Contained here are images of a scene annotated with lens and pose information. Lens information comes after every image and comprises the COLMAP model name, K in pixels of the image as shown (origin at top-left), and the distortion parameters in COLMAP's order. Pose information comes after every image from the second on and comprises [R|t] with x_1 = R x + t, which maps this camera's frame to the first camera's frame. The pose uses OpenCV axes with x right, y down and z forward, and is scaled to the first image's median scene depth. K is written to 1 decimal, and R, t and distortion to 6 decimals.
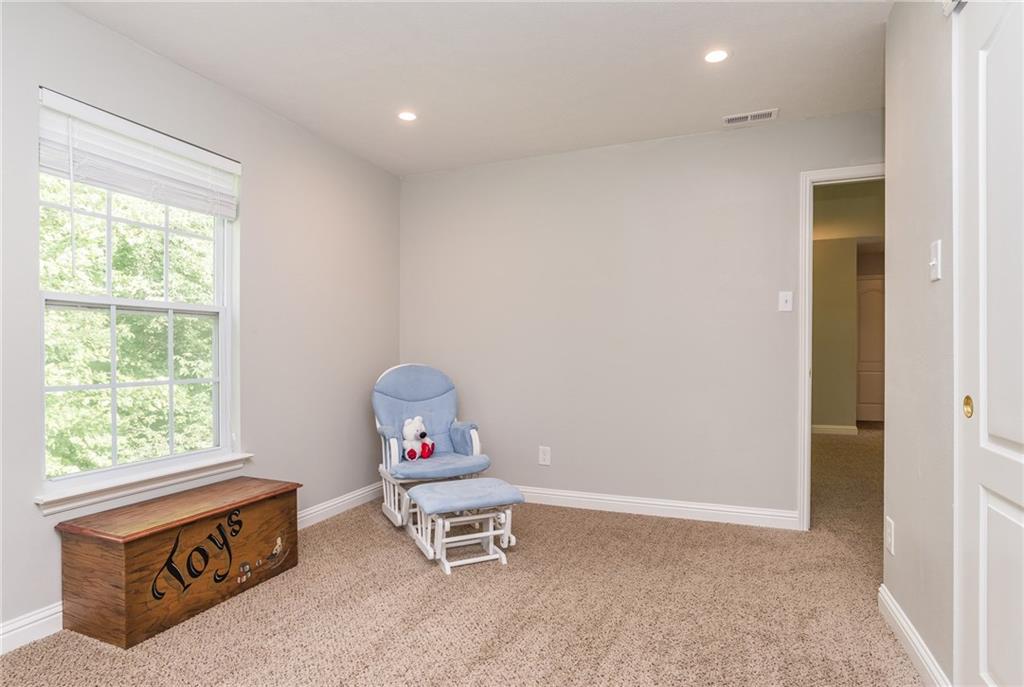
lens RADIAL K [[524.9, 0, 514.3], [0, 524.9, 344.3], [0, 0, 1]] dist [-0.024692, 0.003389]
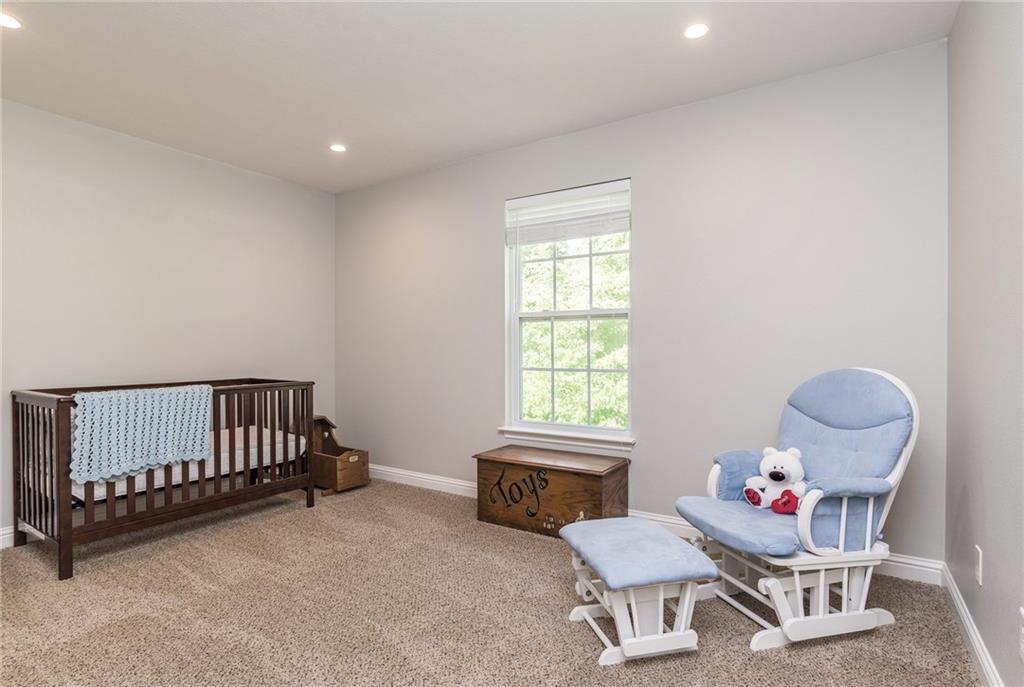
lens RADIAL K [[524.9, 0, 513.2], [0, 524.9, 348.3], [0, 0, 1]] dist [-0.024692, 0.003389]
pose [[-0.181081, 0.008444, -0.983432, 0.785196], [0.015858, 0.999858, 0.005665, 0.007152], [0.983340, -0.014569, -0.181189, 1.203366]]
